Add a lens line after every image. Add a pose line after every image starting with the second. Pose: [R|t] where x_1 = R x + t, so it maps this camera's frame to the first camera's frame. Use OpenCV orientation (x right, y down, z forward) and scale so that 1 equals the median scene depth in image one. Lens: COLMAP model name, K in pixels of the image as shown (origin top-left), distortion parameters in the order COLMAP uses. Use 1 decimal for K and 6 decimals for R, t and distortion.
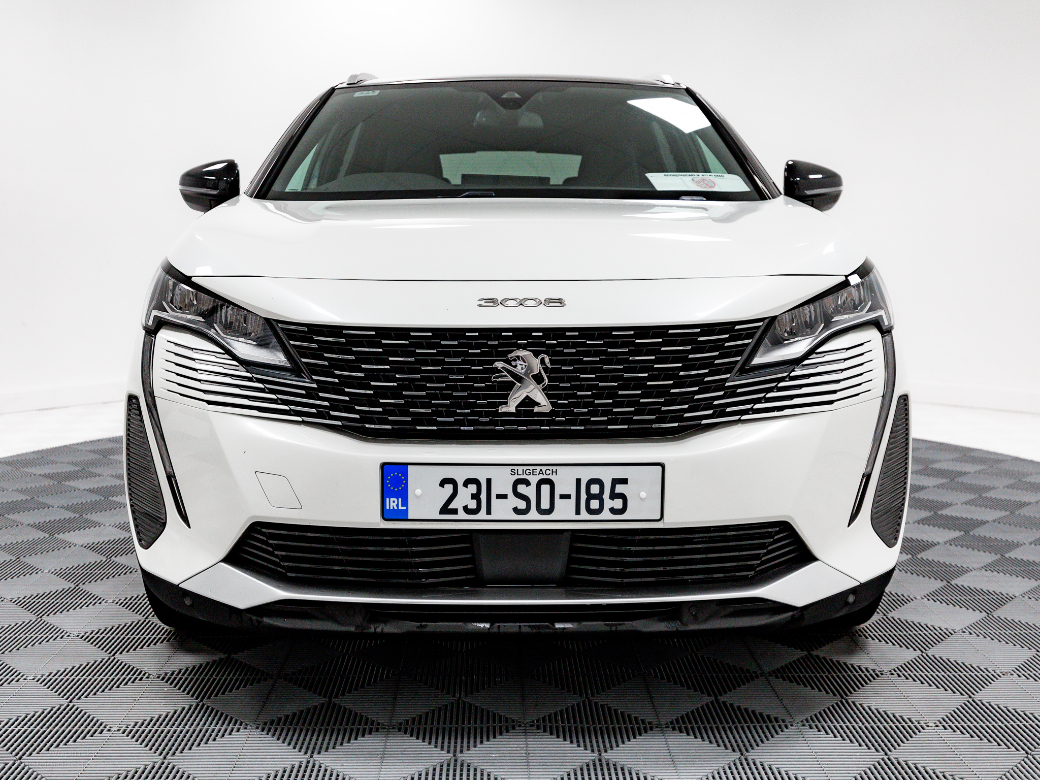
lens RADIAL K [[1149.7, 0, 520.0], [0, 1149.7, 390.0], [0, 0, 1]] dist [0.015884, 0.016245]
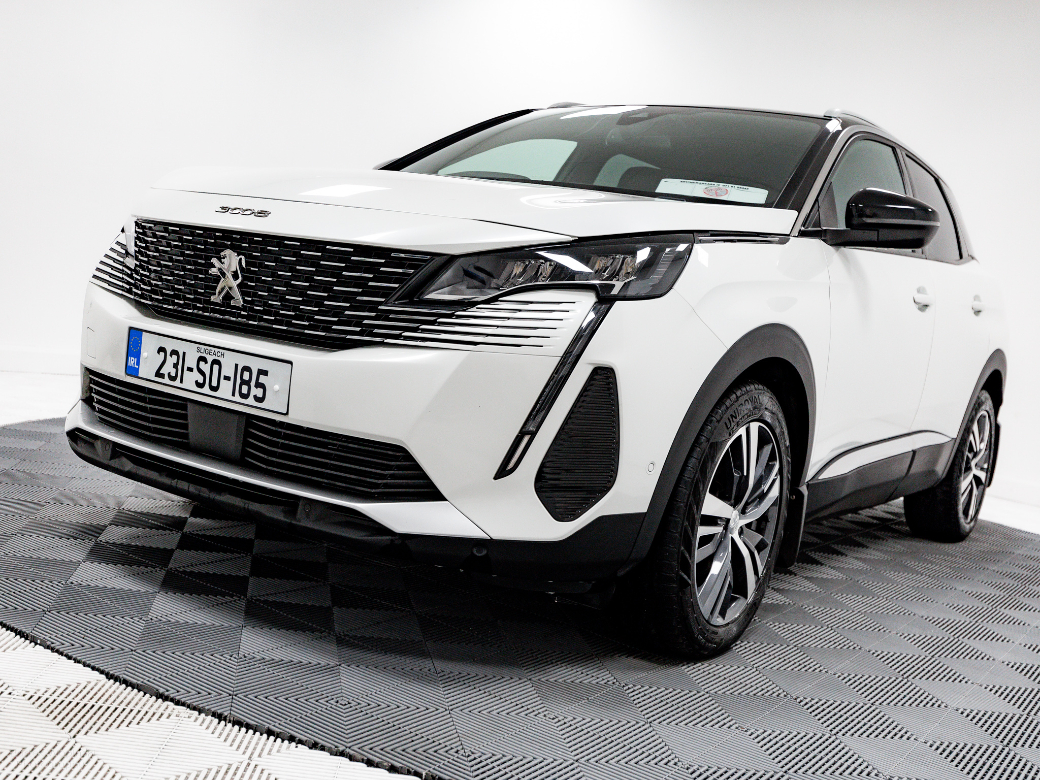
lens RADIAL K [[1149.7, 0, 520.0], [0, 1149.7, 390.0], [0, 0, 1]] dist [0.015884, 0.016245]
pose [[0.808446, 0.160163, -0.566359, 0.926088], [-0.214240, 0.976329, -0.029715, 0.075726], [0.548193, 0.145359, 0.823623, 0.216627]]
